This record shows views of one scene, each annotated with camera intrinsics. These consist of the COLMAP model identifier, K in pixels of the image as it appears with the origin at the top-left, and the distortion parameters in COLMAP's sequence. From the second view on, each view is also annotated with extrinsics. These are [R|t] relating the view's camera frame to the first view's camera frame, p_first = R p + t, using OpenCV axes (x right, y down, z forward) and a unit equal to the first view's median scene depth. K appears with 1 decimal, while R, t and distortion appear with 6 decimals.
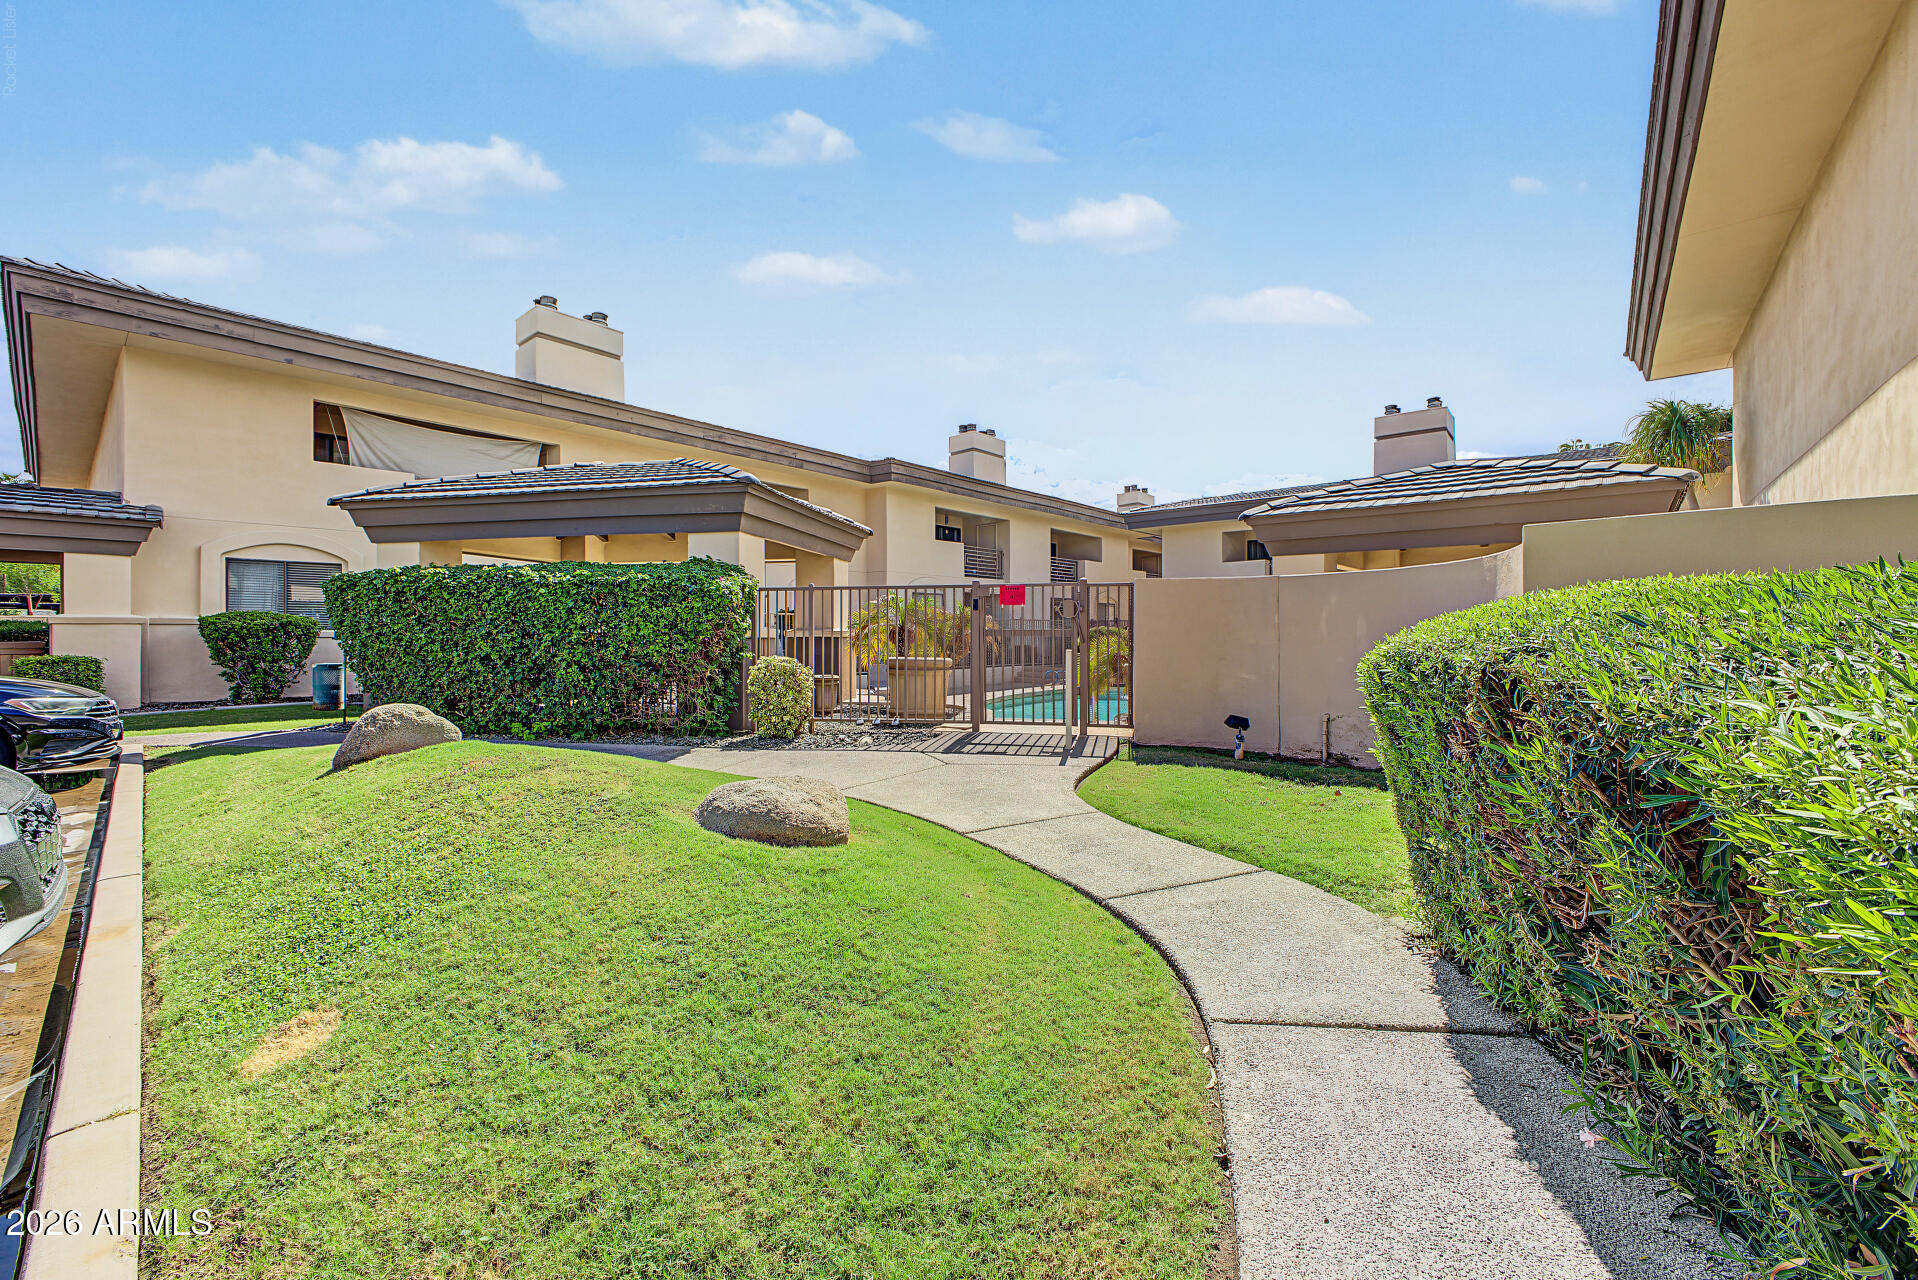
lens RADIAL K [[761.4, 0, 960.0], [0, 761.4, 629.0], [0, 0, 1]] dist [0.035303, -0.018262]
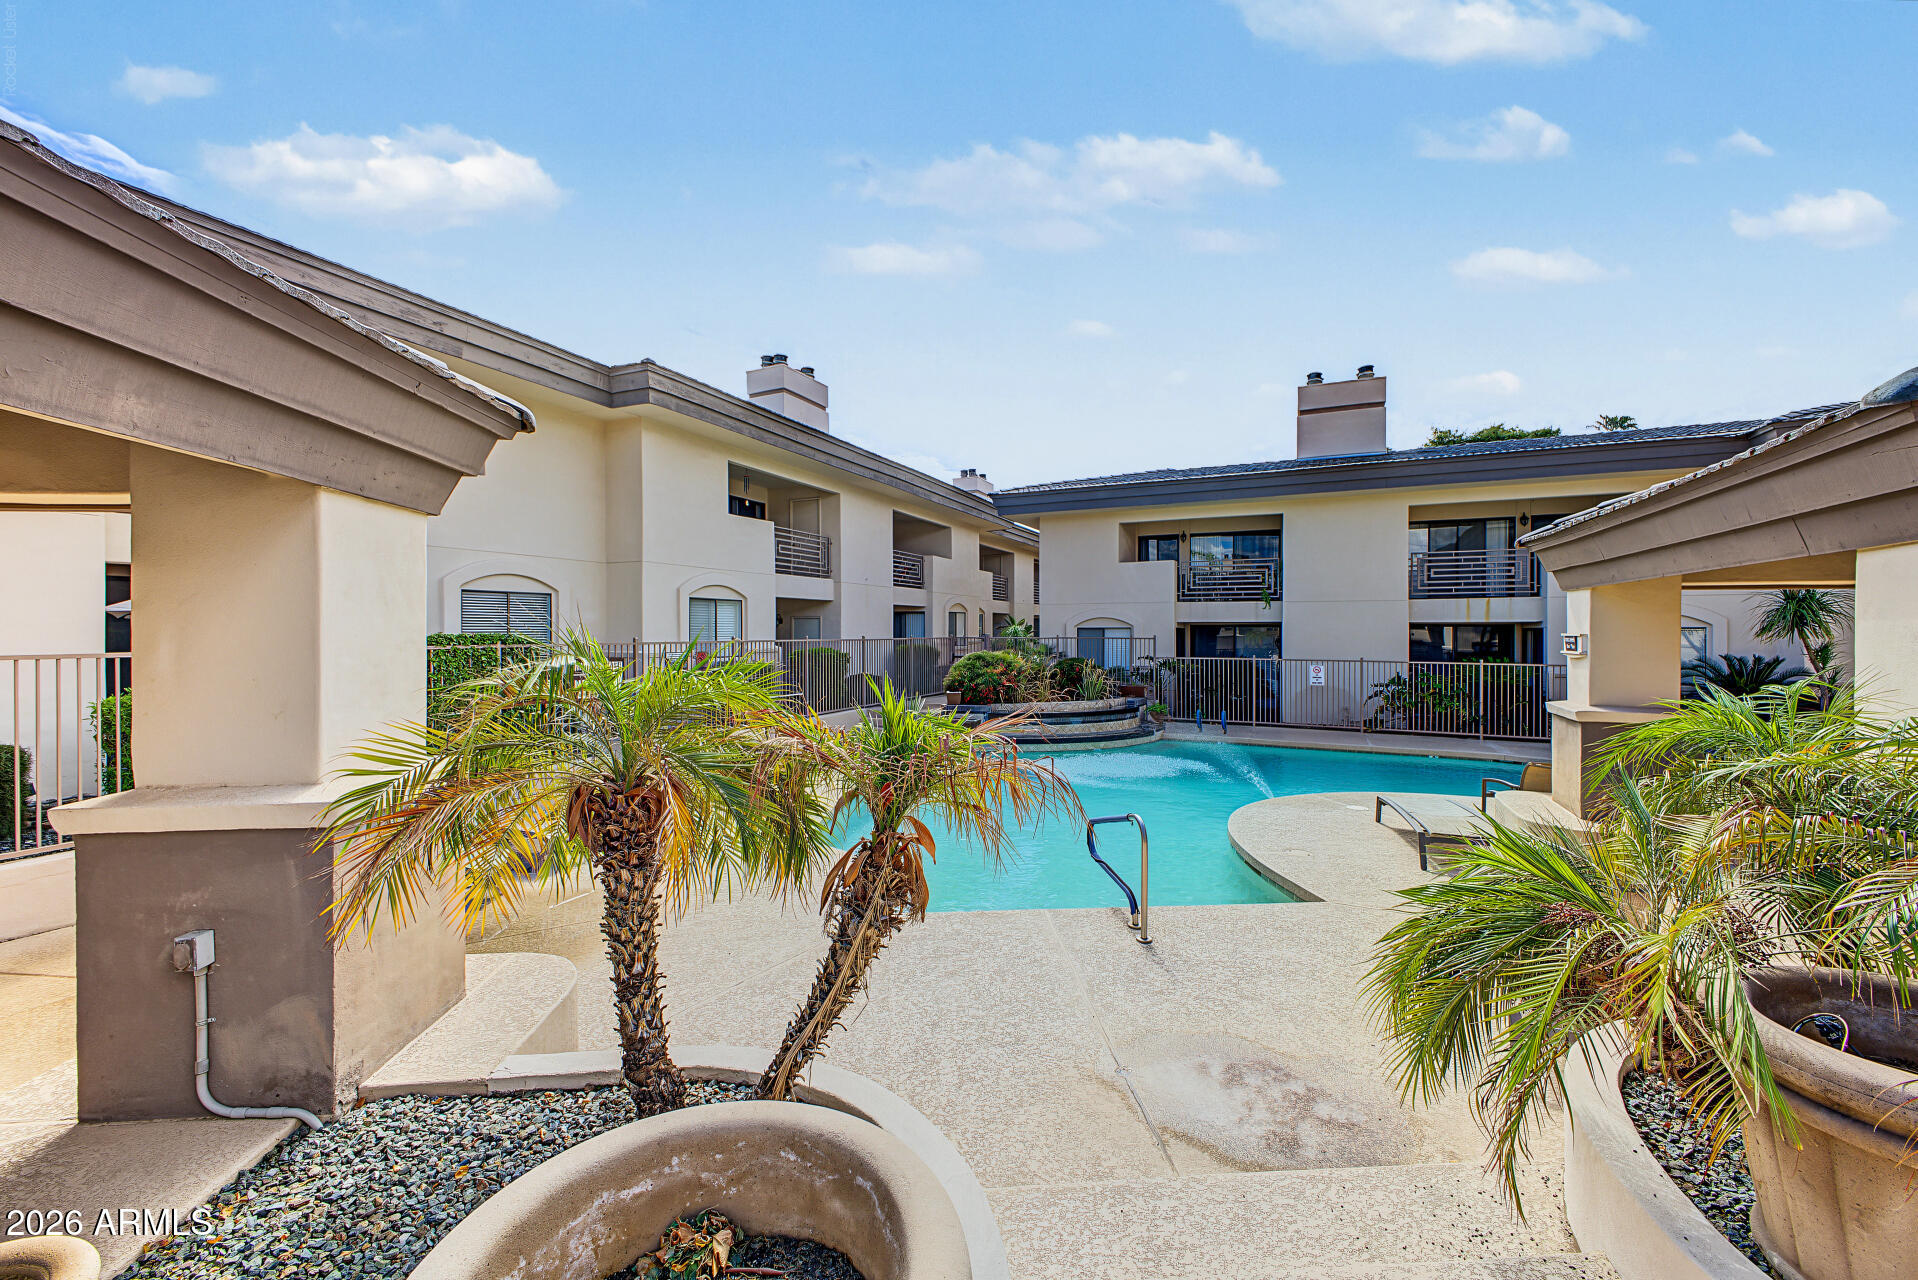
lens RADIAL K [[761.4, 0, 960.0], [0, 761.4, 629.0], [0, 0, 1]] dist [0.035303, -0.018262]
pose [[0.963200, 0.000834, 0.268785, -0.017351], [-0.001448, 0.999997, 0.002086, -0.022980], [-0.268782, -0.002398, 0.963198, 0.330180]]
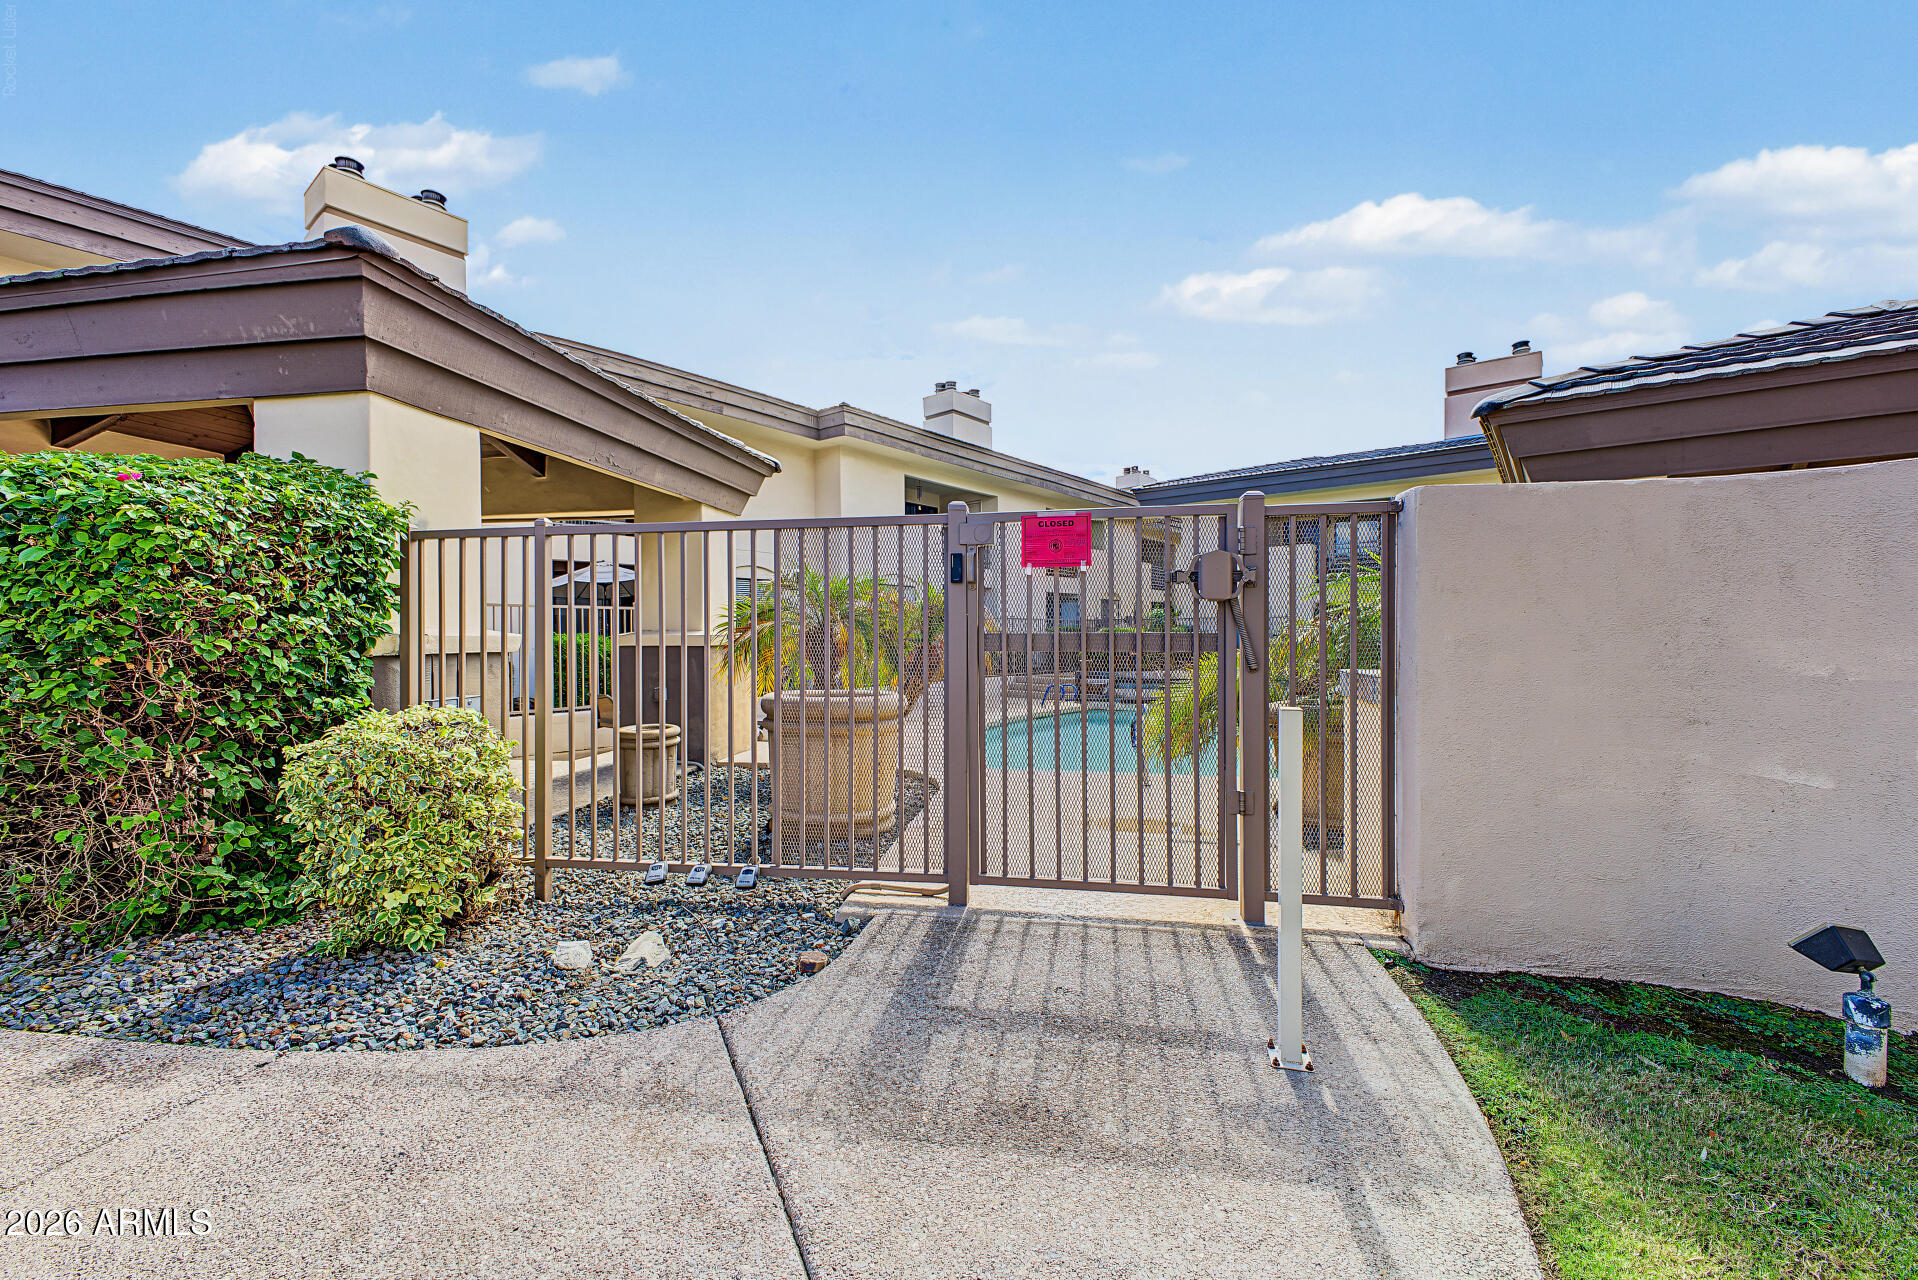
lens RADIAL K [[761.4, 0, 960.0], [0, 761.4, 629.0], [0, 0, 1]] dist [0.035303, -0.018262]
pose [[0.999672, -0.004134, 0.025293, 0.004085], [0.004138, 0.999991, -0.000128, -0.000625], [-0.025292, 0.000233, 0.999680, 0.202994]]
